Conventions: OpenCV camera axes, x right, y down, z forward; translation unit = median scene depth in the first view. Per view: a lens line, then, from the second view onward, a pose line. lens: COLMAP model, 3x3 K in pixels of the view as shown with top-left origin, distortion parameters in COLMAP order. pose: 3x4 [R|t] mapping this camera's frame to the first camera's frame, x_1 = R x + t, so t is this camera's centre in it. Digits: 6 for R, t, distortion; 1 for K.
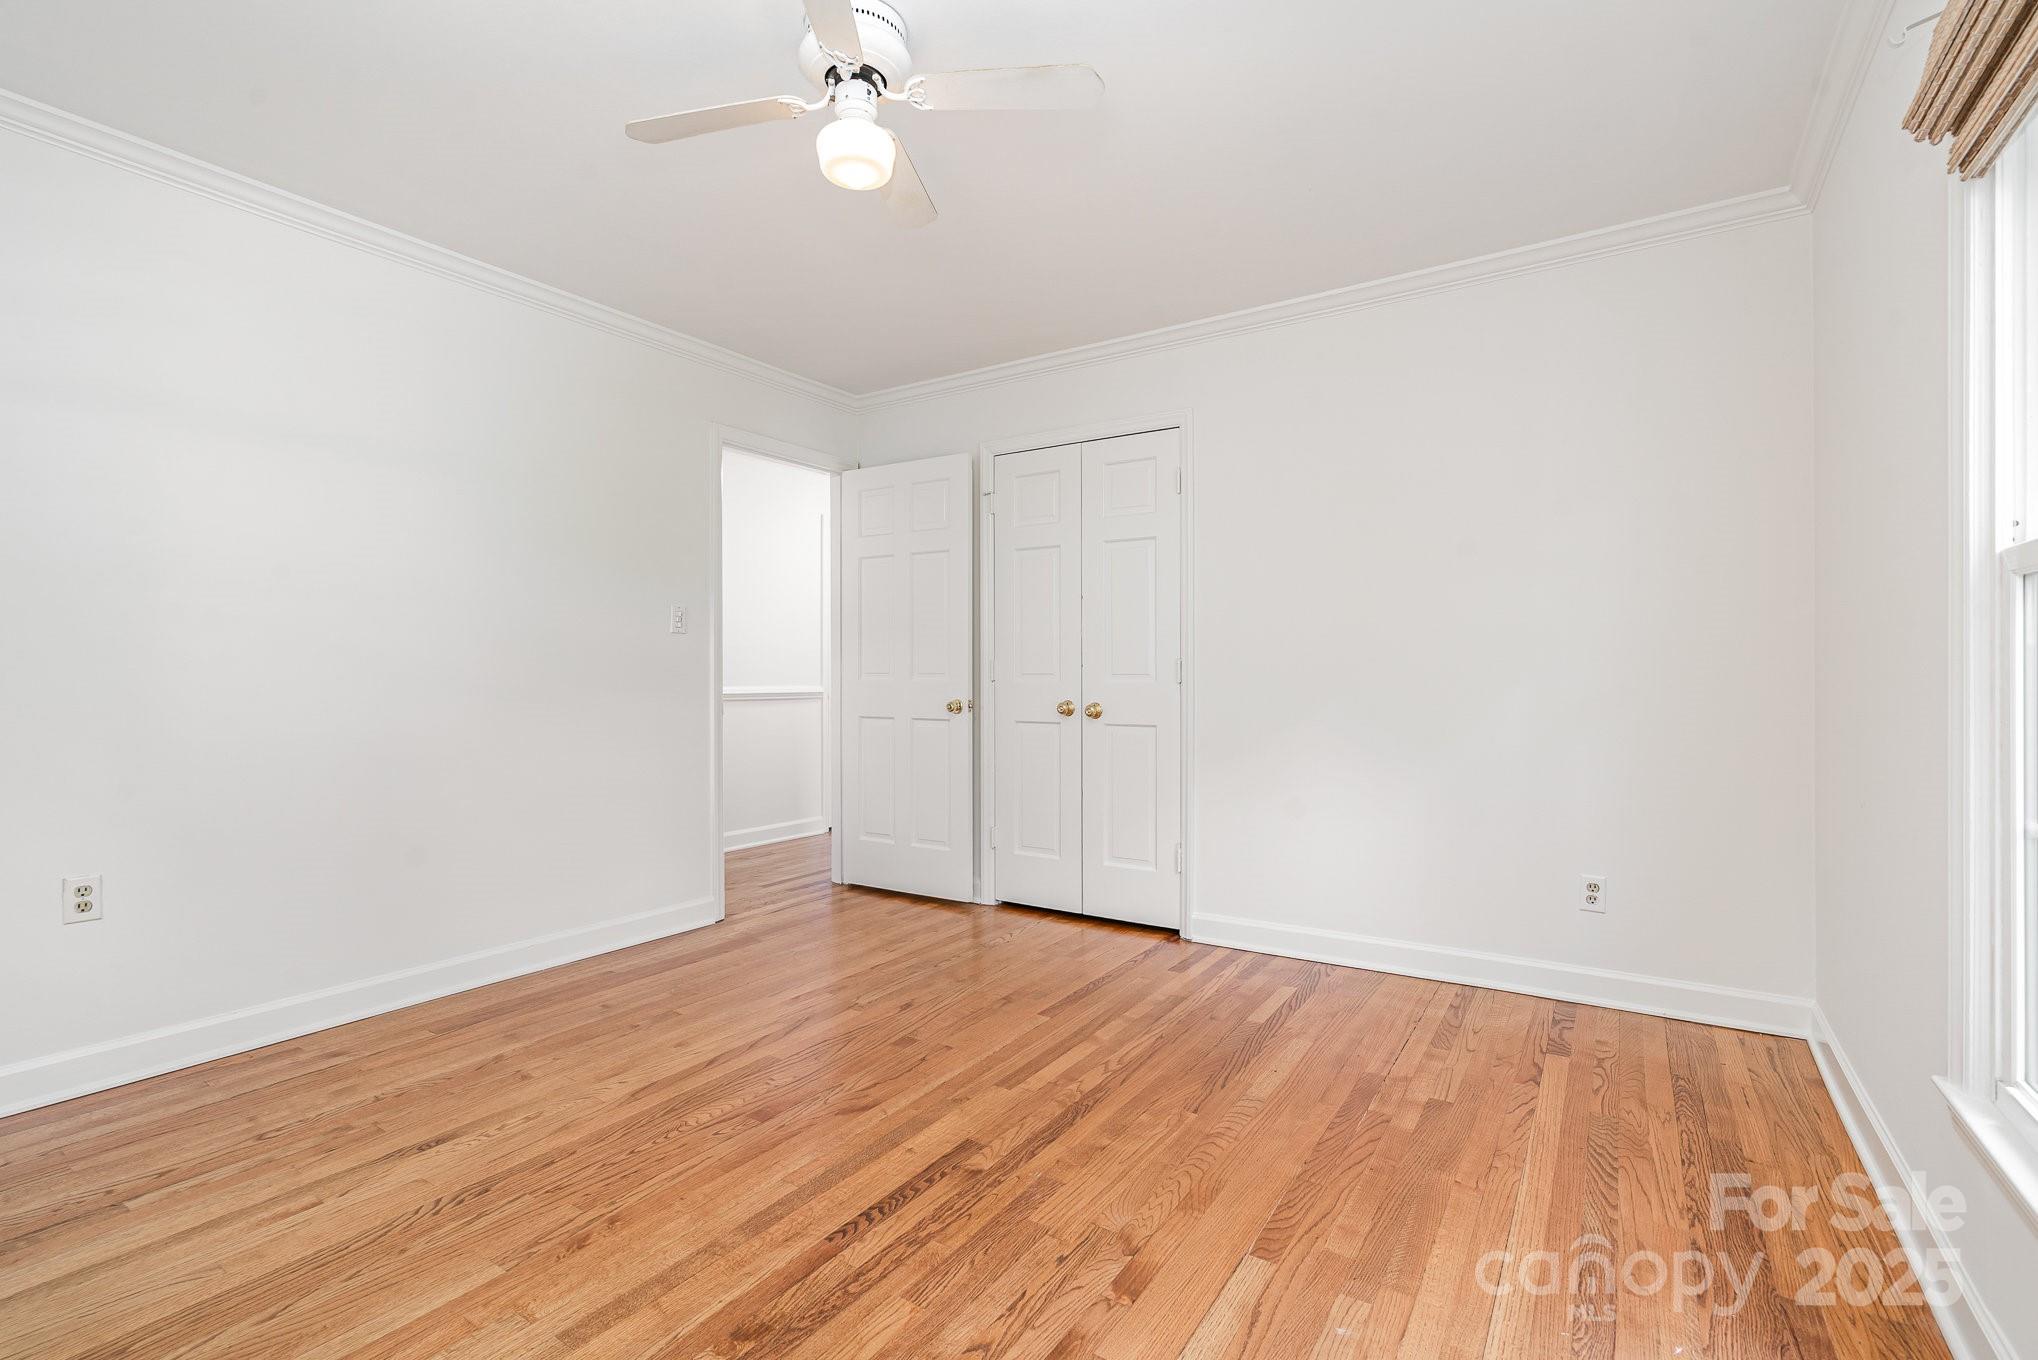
lens RADIAL K [[918.5, 0, 1021.5], [0, 918.5, 682.8], [0, 0, 1]] dist [-0.001606, 0.001015]
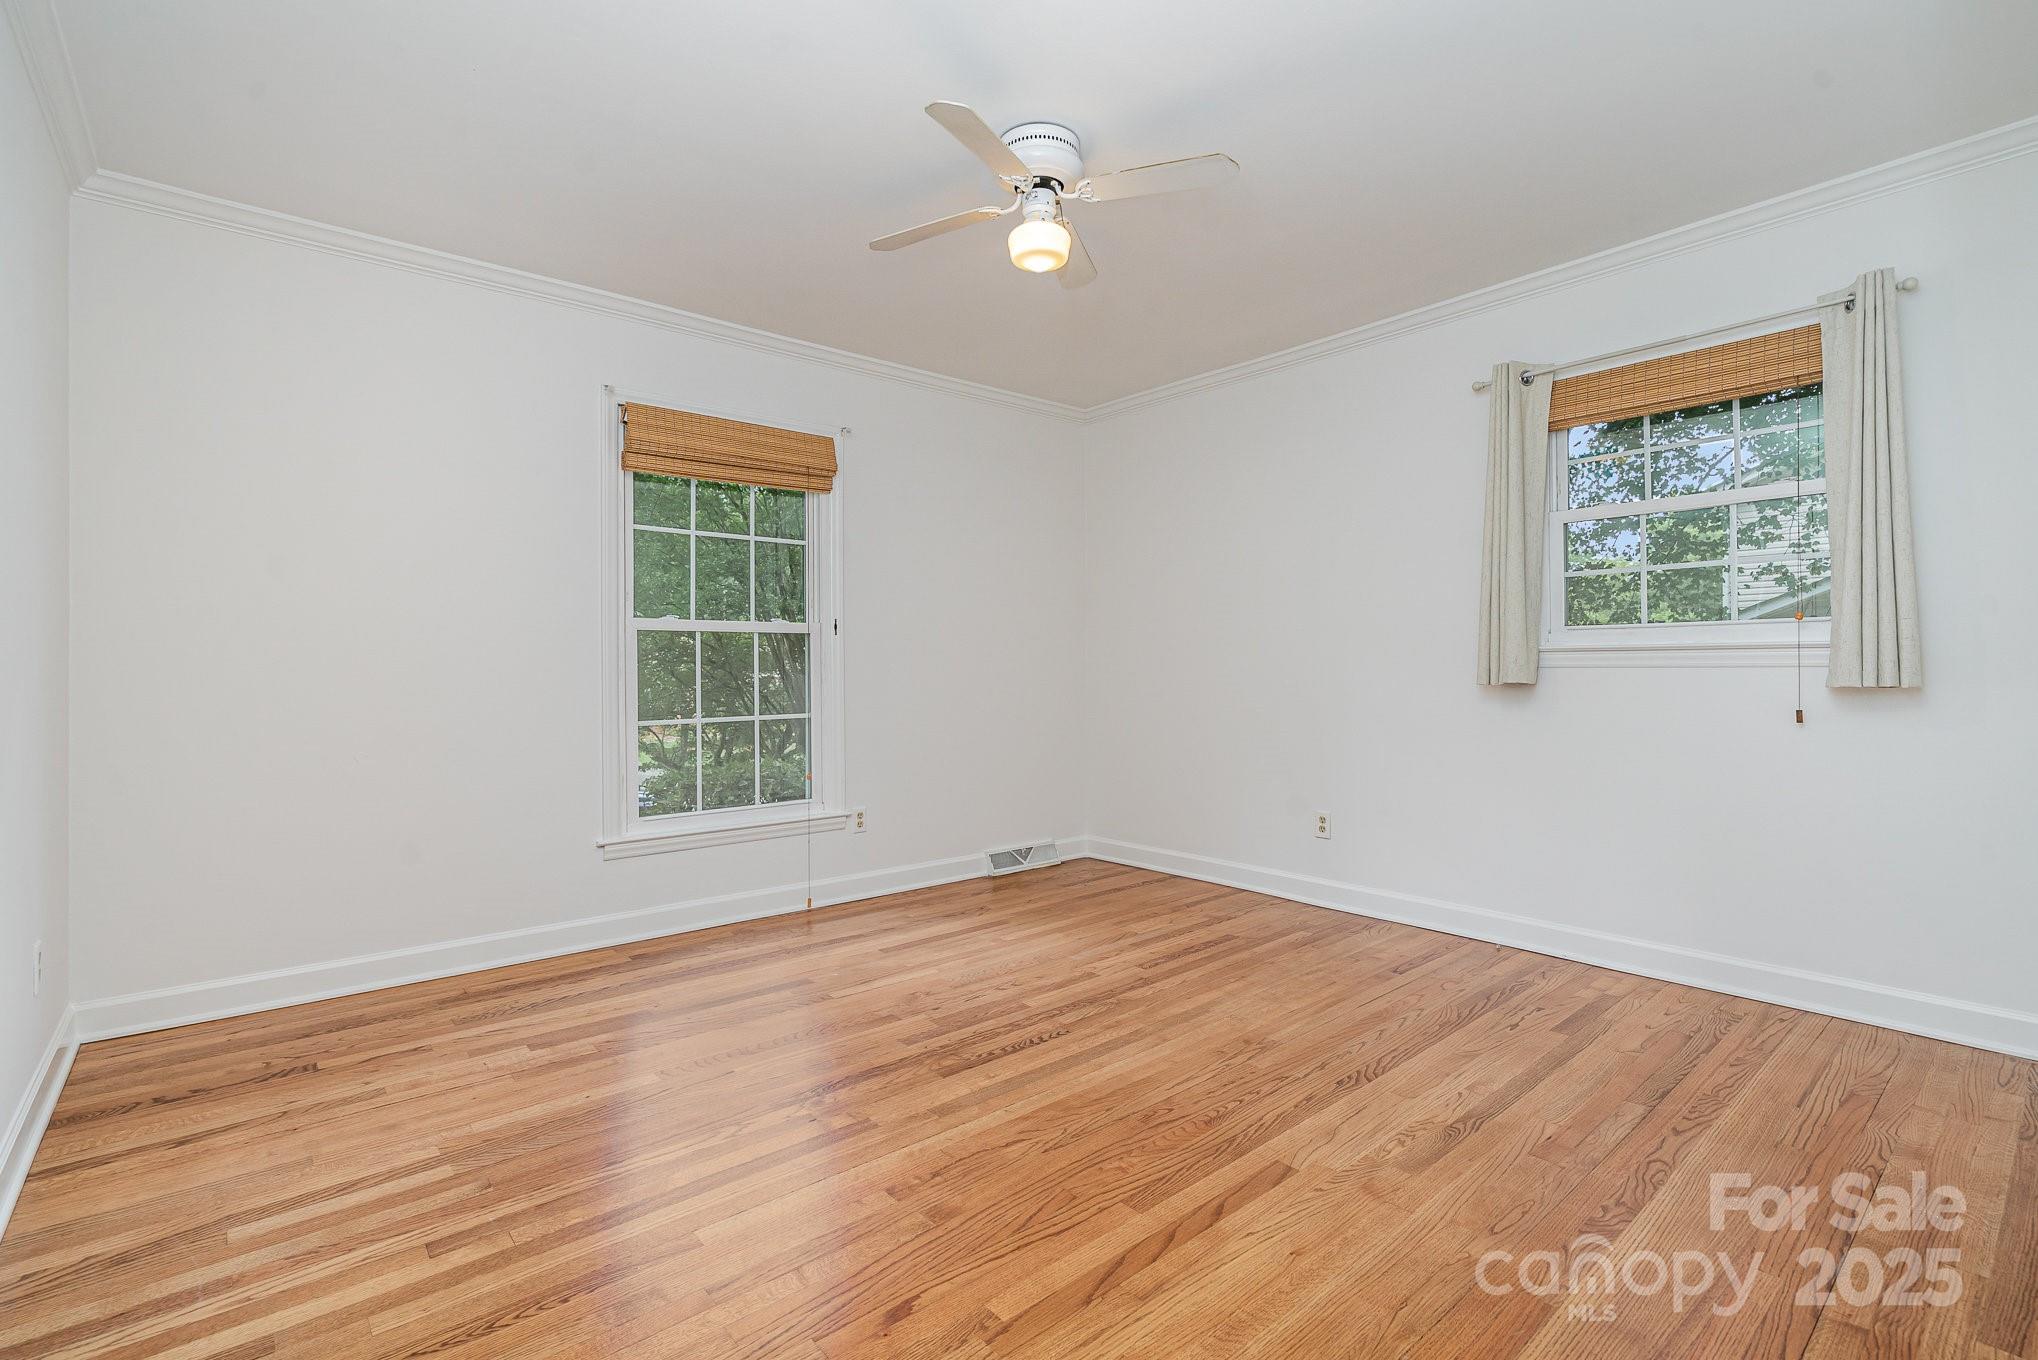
lens RADIAL K [[918.5, 0, 1021.5], [0, 918.5, 682.8], [0, 0, 1]] dist [-0.001606, 0.001015]
pose [[-0.958977, -0.000474, 0.283485, -0.473754], [0.007641, 0.999592, 0.027519, -0.016685], [-0.283382, 0.028556, -0.958582, 2.061389]]
